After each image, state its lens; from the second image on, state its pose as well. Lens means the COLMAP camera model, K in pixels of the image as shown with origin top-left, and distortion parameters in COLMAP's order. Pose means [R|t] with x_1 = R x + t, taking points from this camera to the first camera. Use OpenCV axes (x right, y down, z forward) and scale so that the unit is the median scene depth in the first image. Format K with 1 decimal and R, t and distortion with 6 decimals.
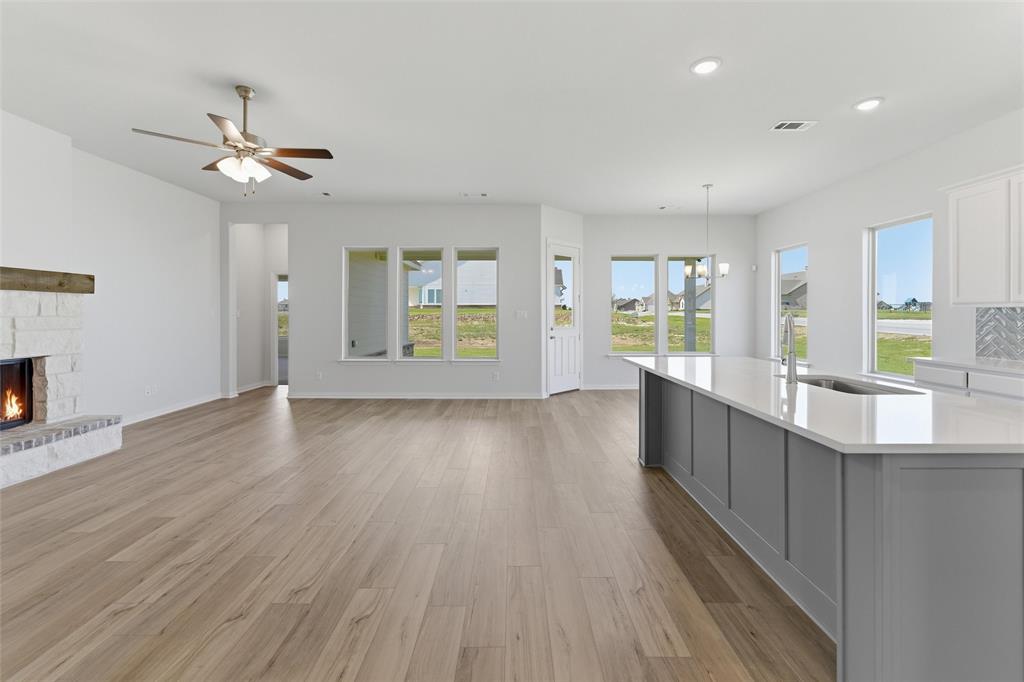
lens RADIAL K [[438.1, 0, 522.4], [0, 438.1, 314.8], [0, 0, 1]] dist [-0.003719, 0.003037]
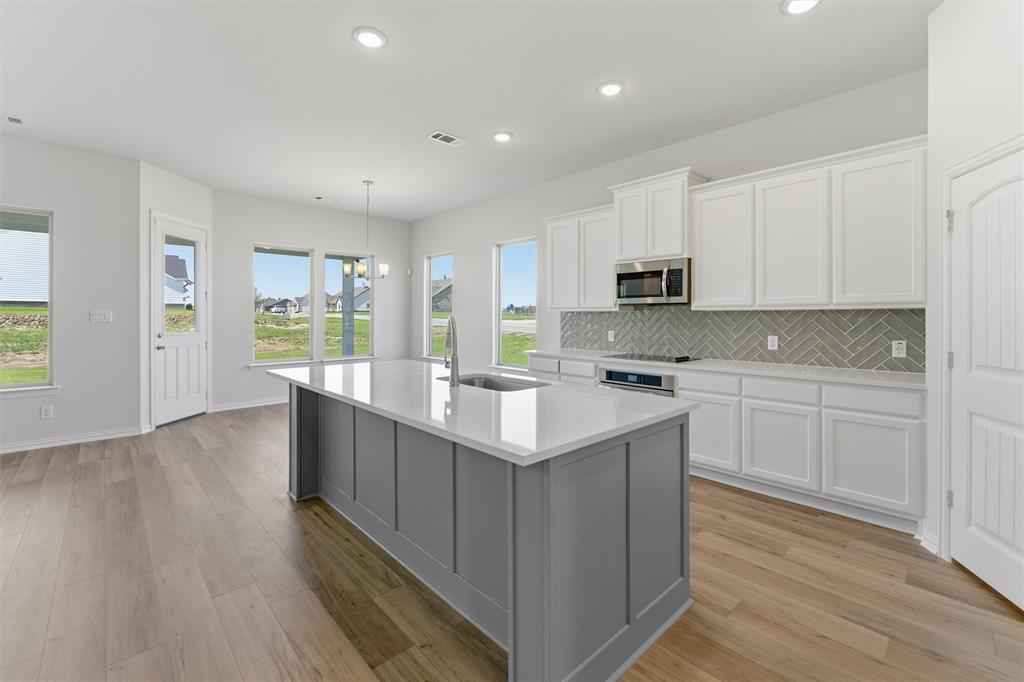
lens RADIAL K [[438.1, 0, 516.0], [0, 438.1, 317.7], [0, 0, 1]] dist [-0.003719, 0.003037]
pose [[0.742078, -0.001009, 0.670312, 0.031214], [-0.001110, 0.999996, 0.002734, -0.001370], [-0.670312, -0.002773, 0.742074, 0.102708]]
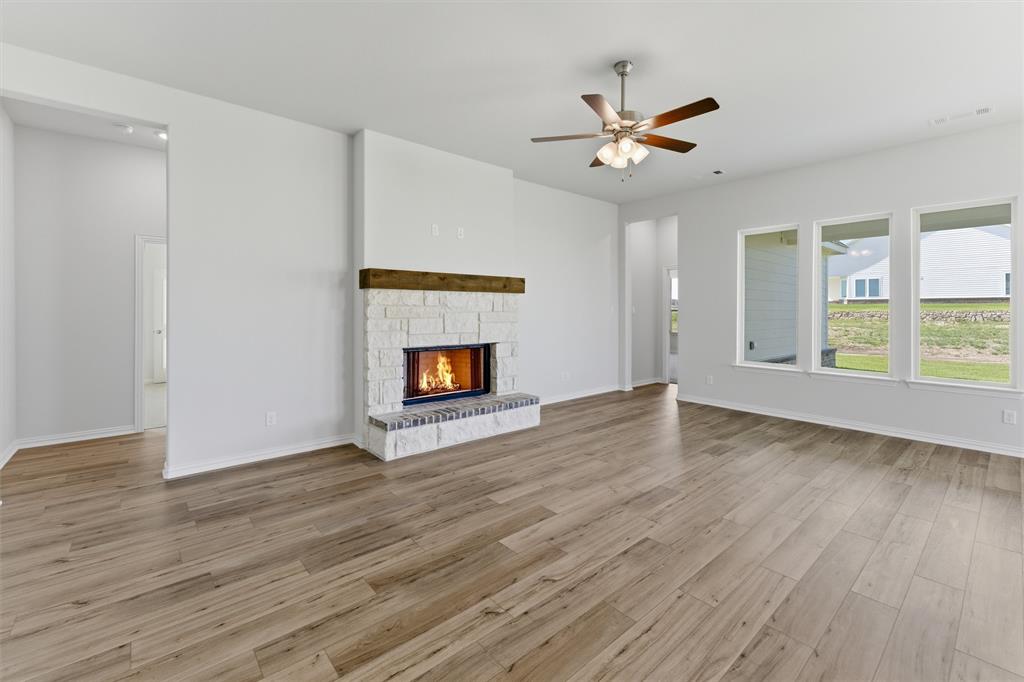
lens RADIAL K [[438.1, 0, 512.6], [0, 438.1, 310.8], [0, 0, 1]] dist [-0.003719, 0.003037]
pose [[0.641389, 0.002608, -0.767211, -0.059053], [-0.003711, 0.999993, 0.000297, -0.000404], [0.767206, 0.002657, 0.641395, 0.179907]]
